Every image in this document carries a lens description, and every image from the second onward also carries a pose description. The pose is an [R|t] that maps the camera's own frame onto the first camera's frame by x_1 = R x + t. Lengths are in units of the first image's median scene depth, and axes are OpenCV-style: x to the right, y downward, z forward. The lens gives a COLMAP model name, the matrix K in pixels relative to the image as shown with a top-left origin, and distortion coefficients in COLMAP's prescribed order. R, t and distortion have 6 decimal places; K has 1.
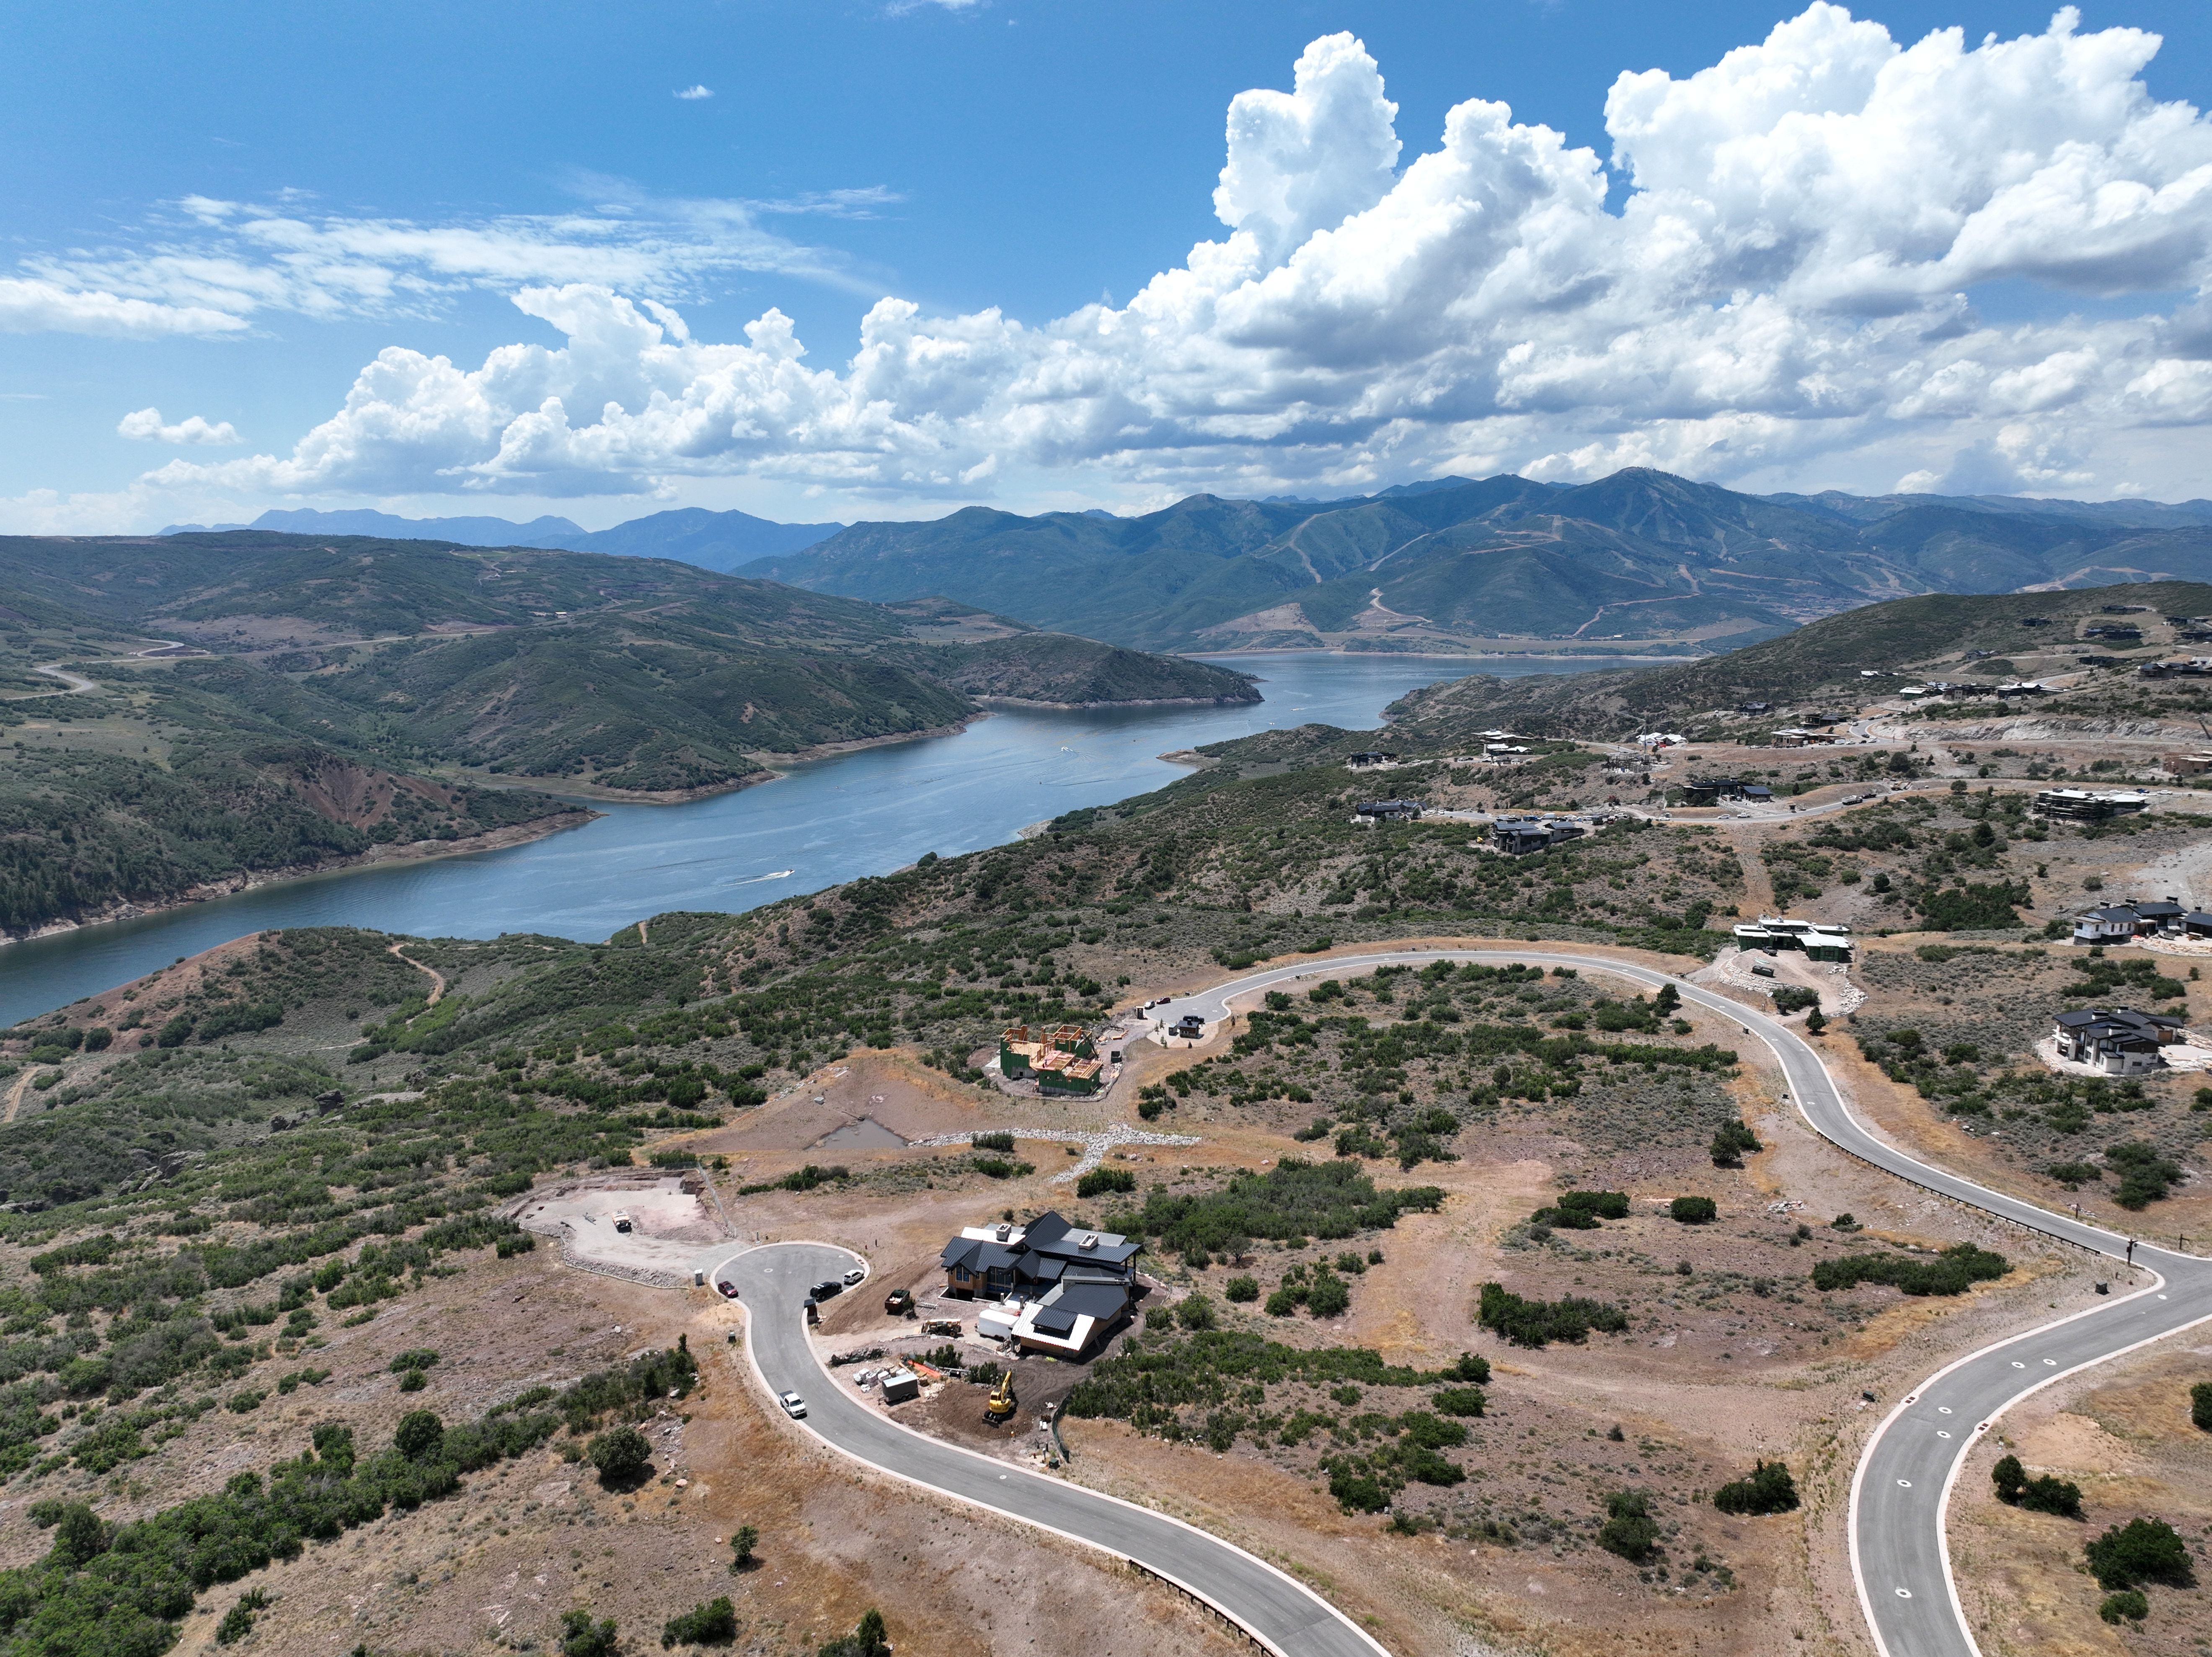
lens RADIAL K [[1556.3, 0, 1103.6], [0, 1556.3, 830.6], [0, 0, 1]] dist [-0.001652, 0.020810]
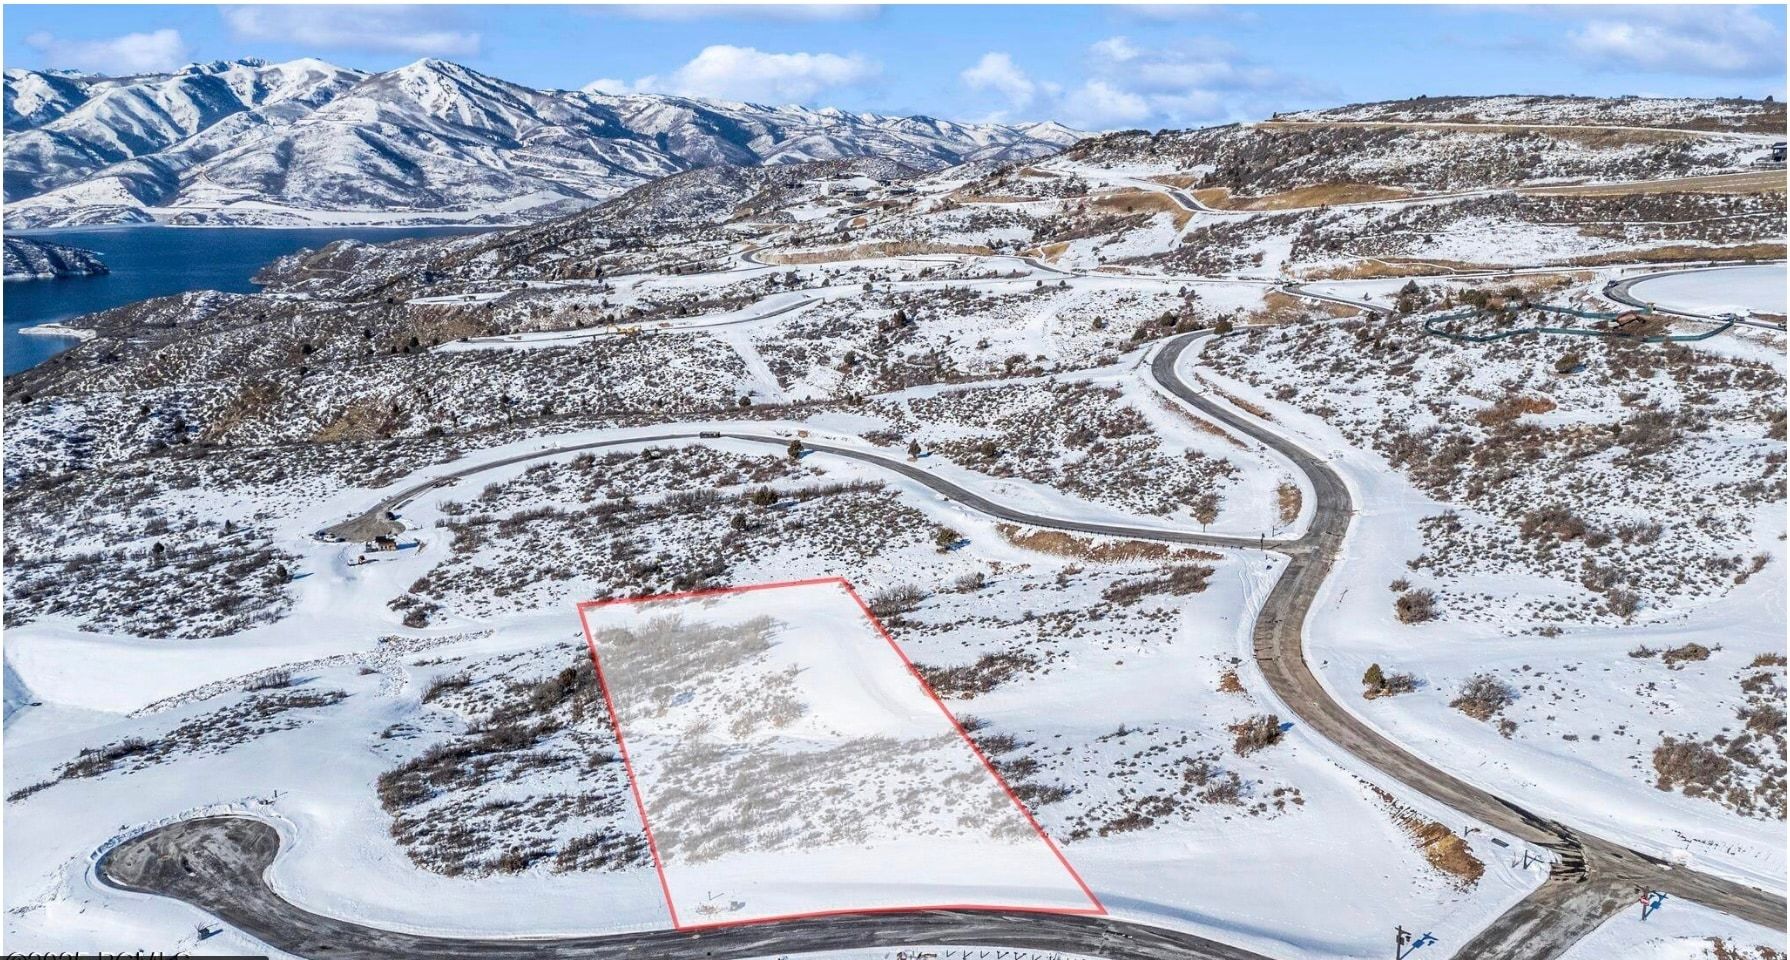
lens RADIAL K [[1304.8, 0, 910.2], [0, 1304.8, 495.1], [0, 0, 1]] dist [0.051850, -0.030040]
pose [[0.788223, -0.145759, 0.597878, -0.128333], [0.092959, 0.988598, 0.118460, 0.020165], [-0.608328, -0.037795, 0.792785, 0.091689]]
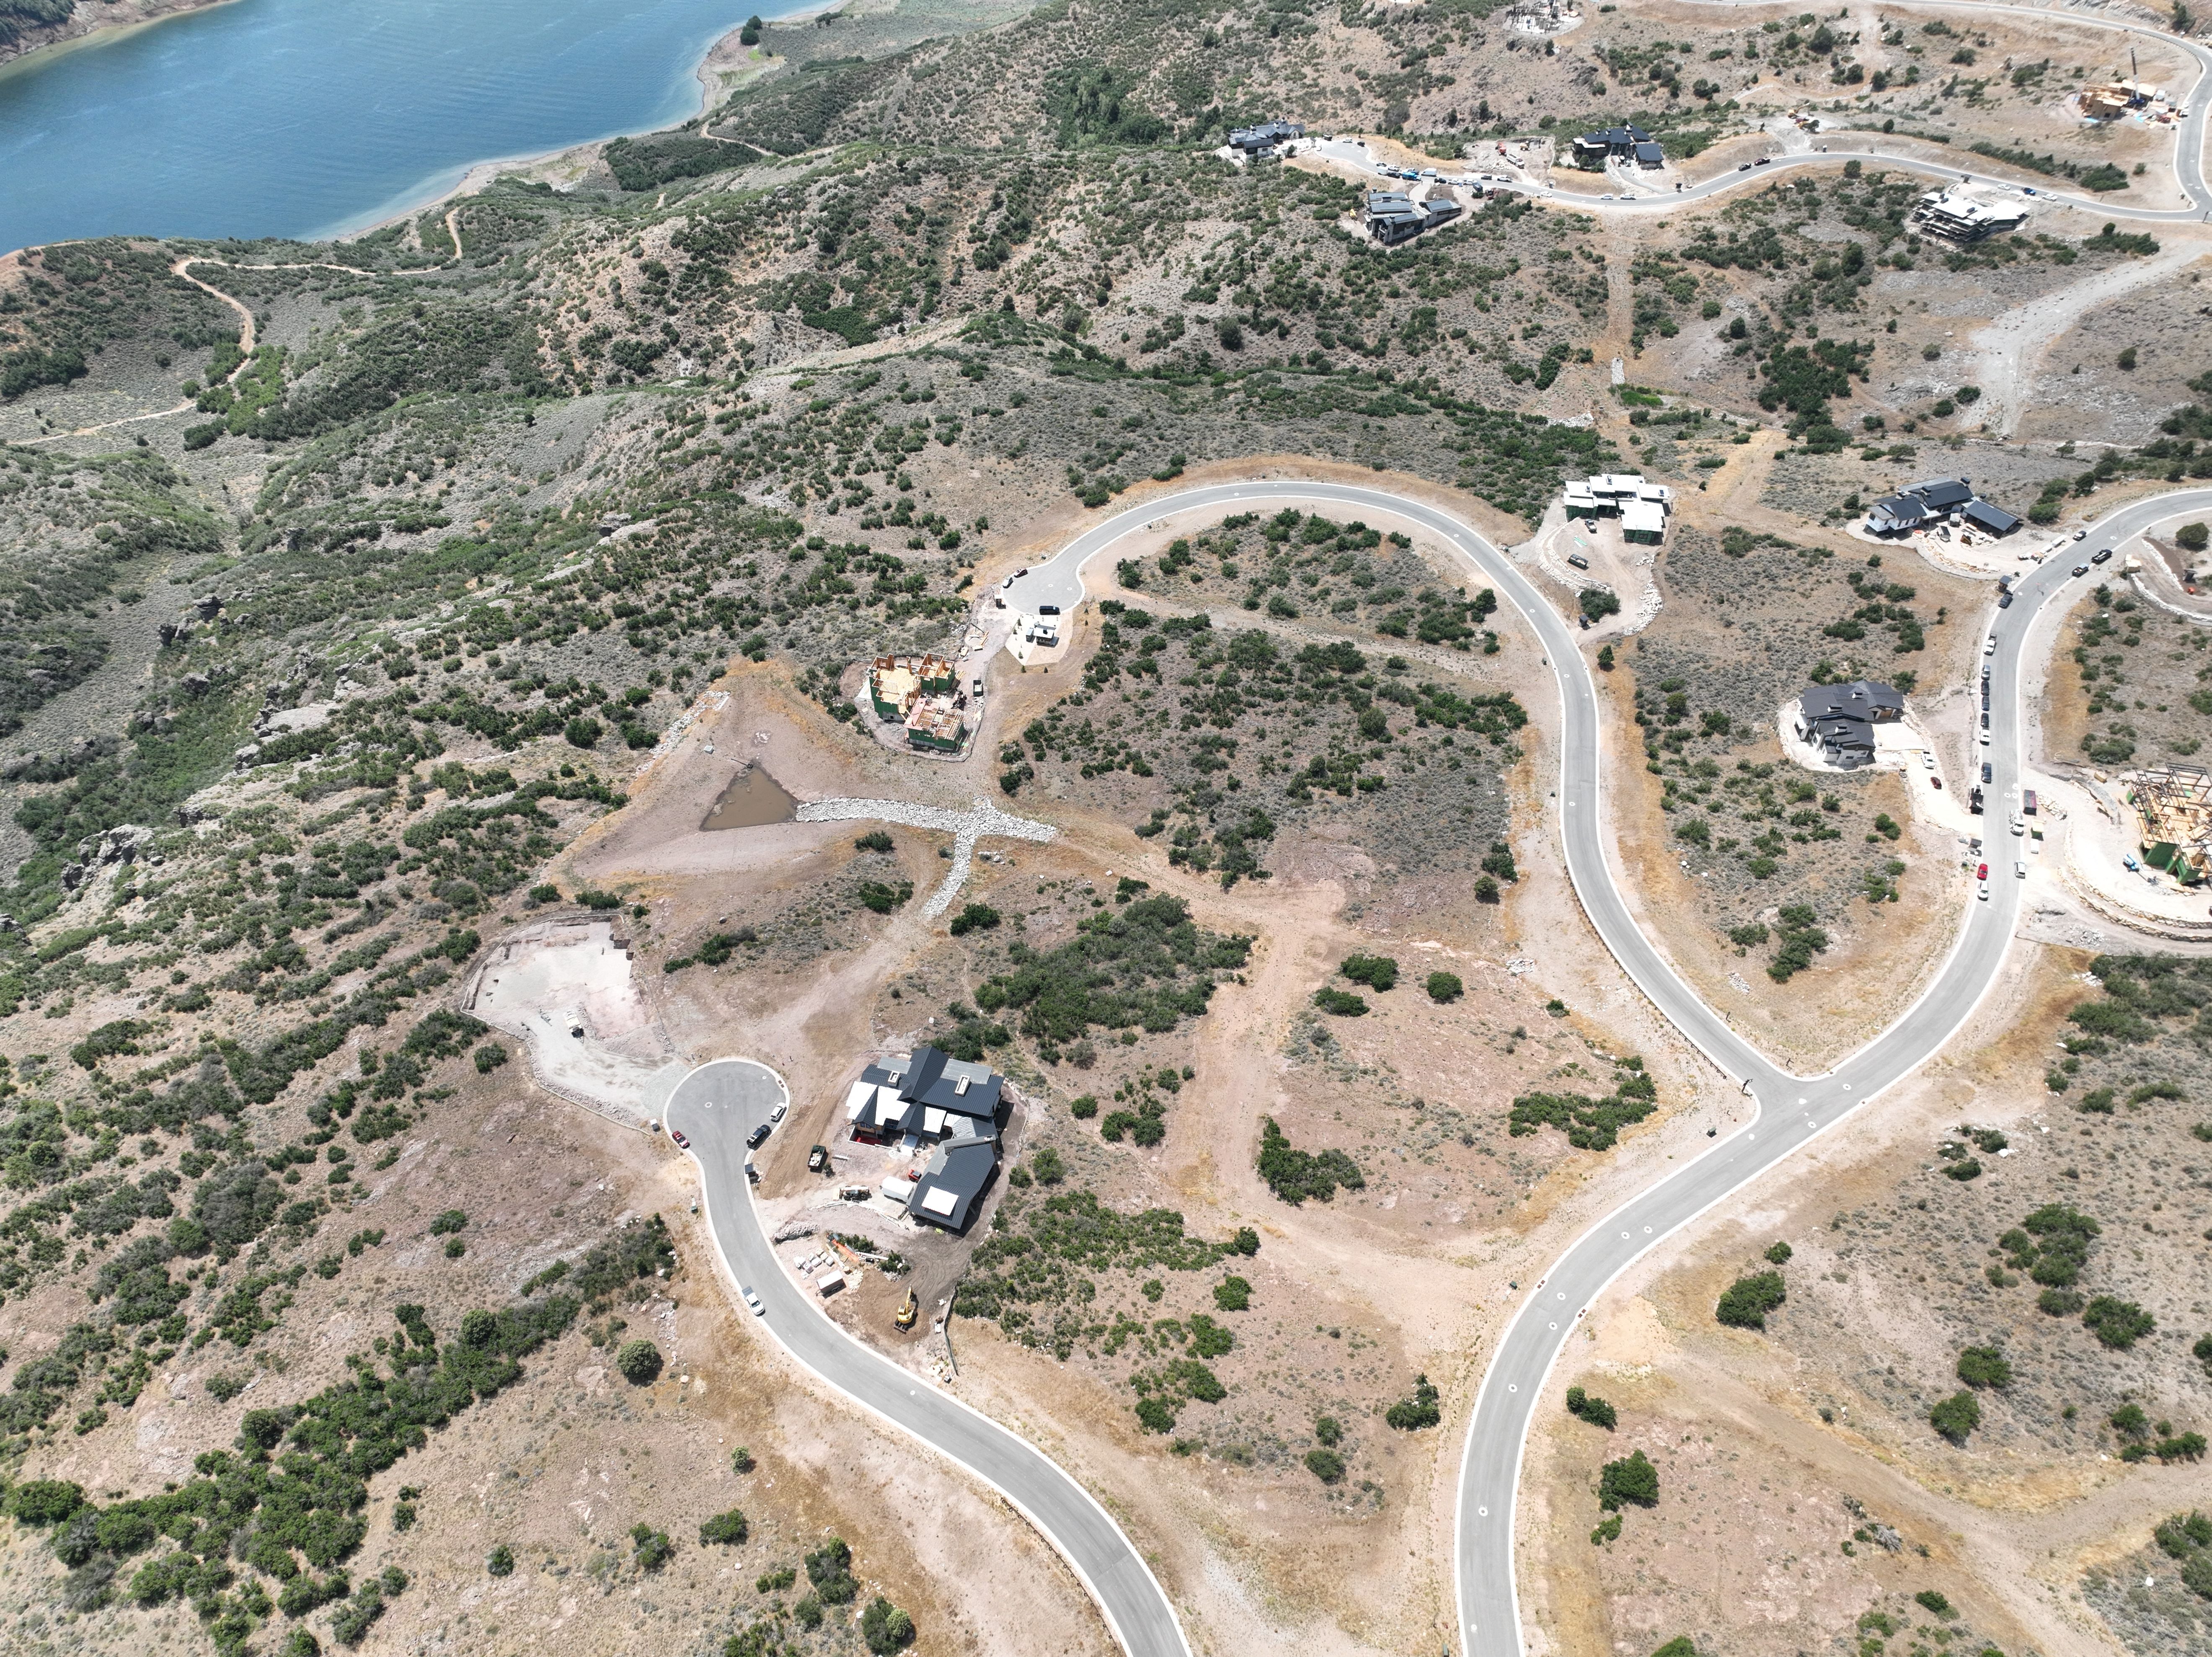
lens RADIAL K [[1556.3, 0, 1102.5], [0, 1556.3, 830.5], [0, 0, 1]] dist [-0.001652, 0.020810]
pose [[0.996779, -0.051820, 0.061211, 0.015695], [0.007544, 0.820425, 0.571704, -0.266870], [-0.079844, -0.569401, 0.818173, 0.031498]]
